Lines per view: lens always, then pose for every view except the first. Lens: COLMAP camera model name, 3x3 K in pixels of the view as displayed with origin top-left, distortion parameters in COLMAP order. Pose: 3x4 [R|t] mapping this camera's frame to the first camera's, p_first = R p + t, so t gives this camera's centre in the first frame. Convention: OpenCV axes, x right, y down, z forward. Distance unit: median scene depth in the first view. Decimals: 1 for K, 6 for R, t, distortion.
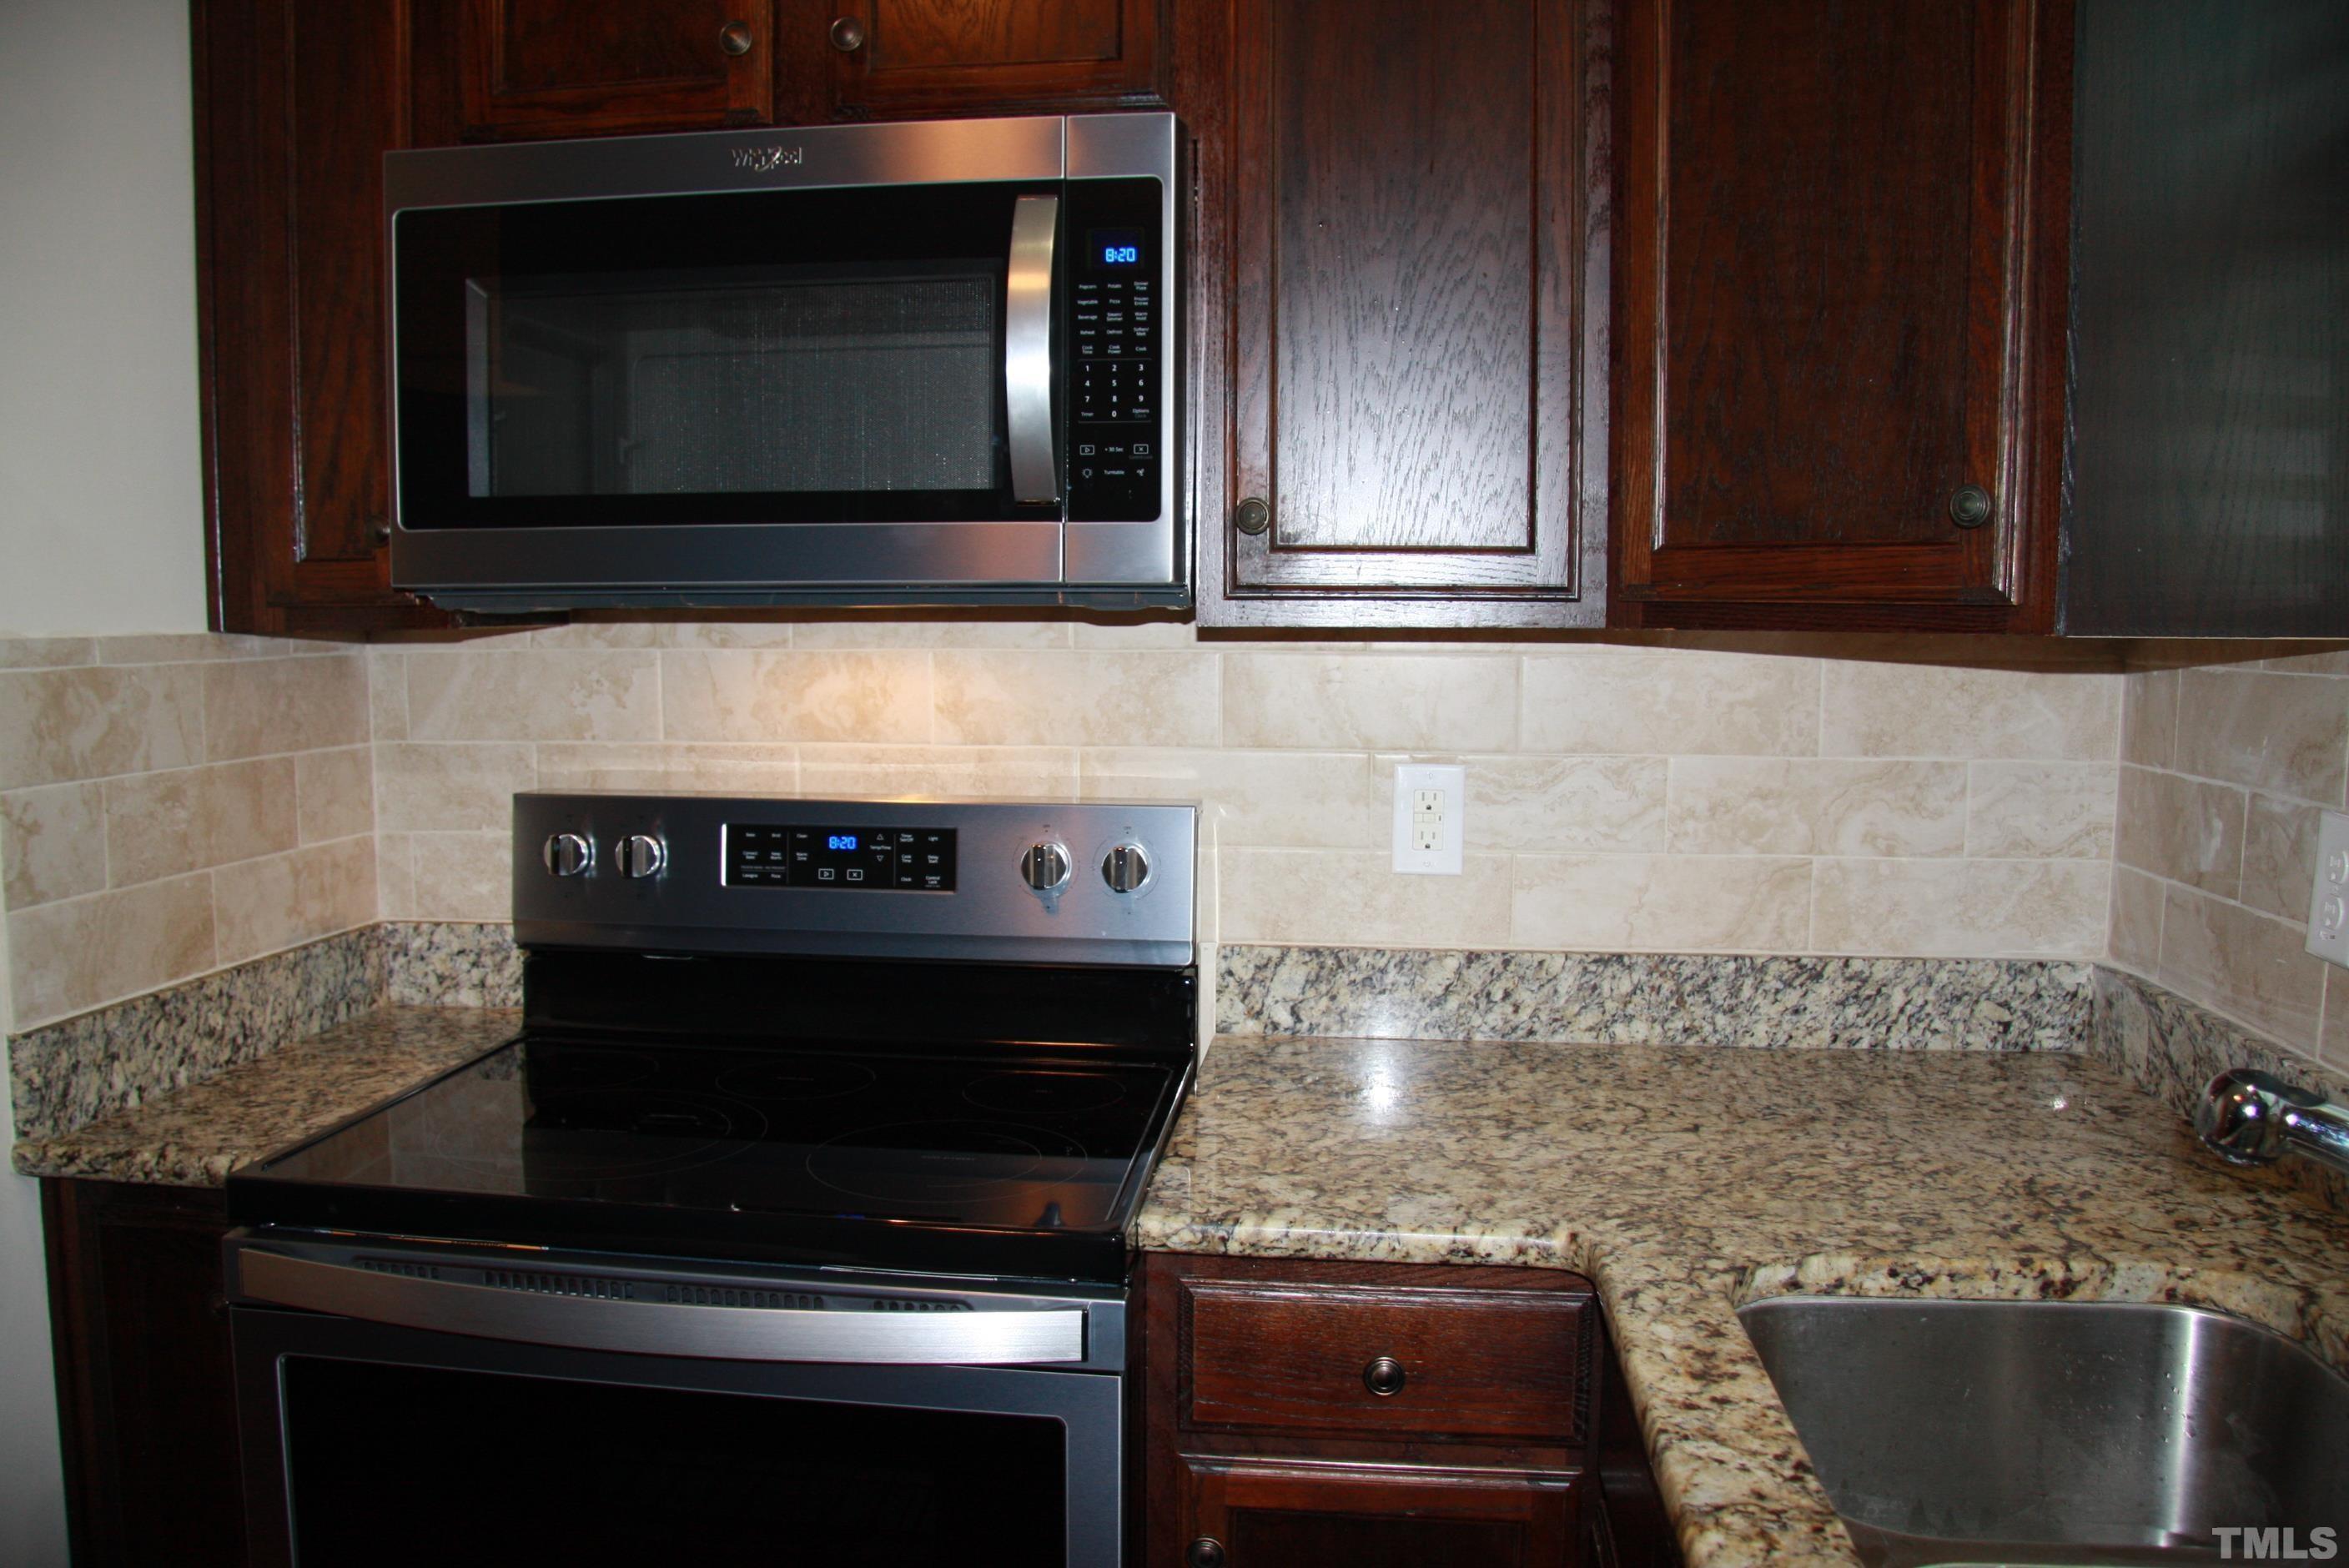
lens RADIAL K [[1829.8, 0, 1155.7], [0, 1829.8, 782.1], [0, 0, 1]] dist [-0.176275, 0.114338]
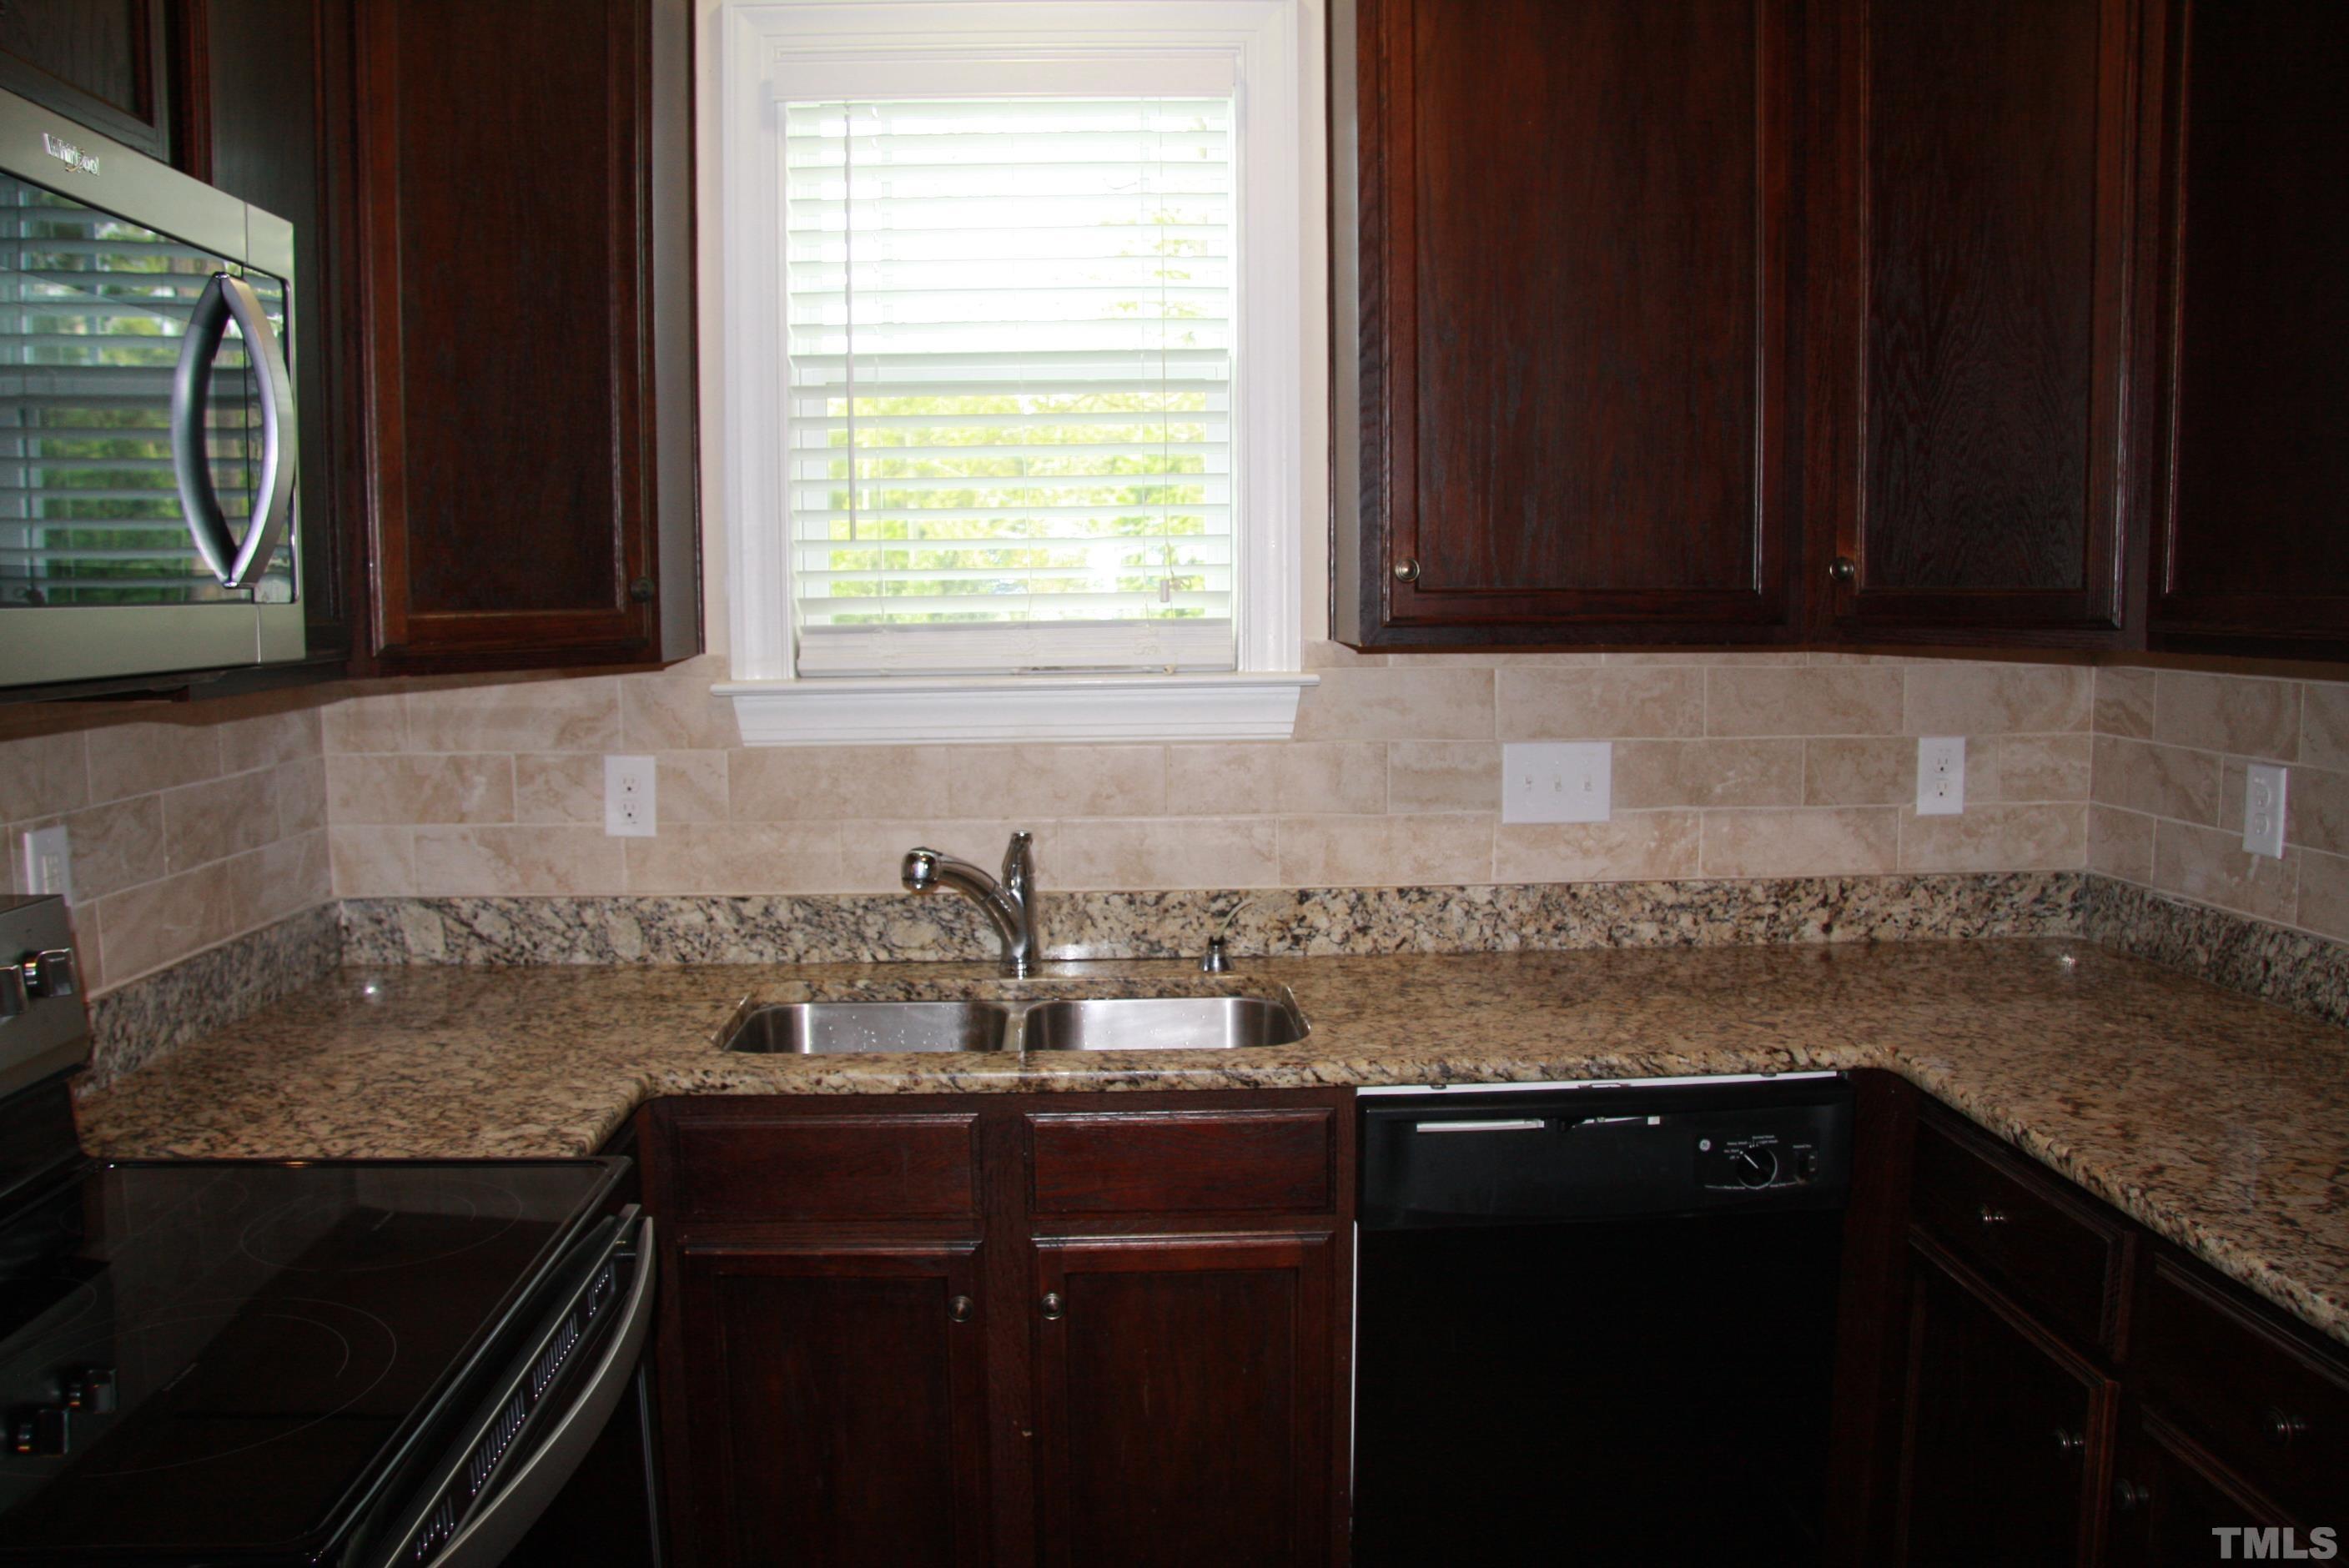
lens RADIAL K [[1829.8, 0, 1169.3], [0, 1829.8, 790.9], [0, 0, 1]] dist [-0.176275, 0.114338]
pose [[-0.161925, -0.111516, 0.980482, -0.911148], [0.099021, 0.986743, 0.128582, -0.094490], [-0.981822, 0.117908, -0.148736, 0.541962]]
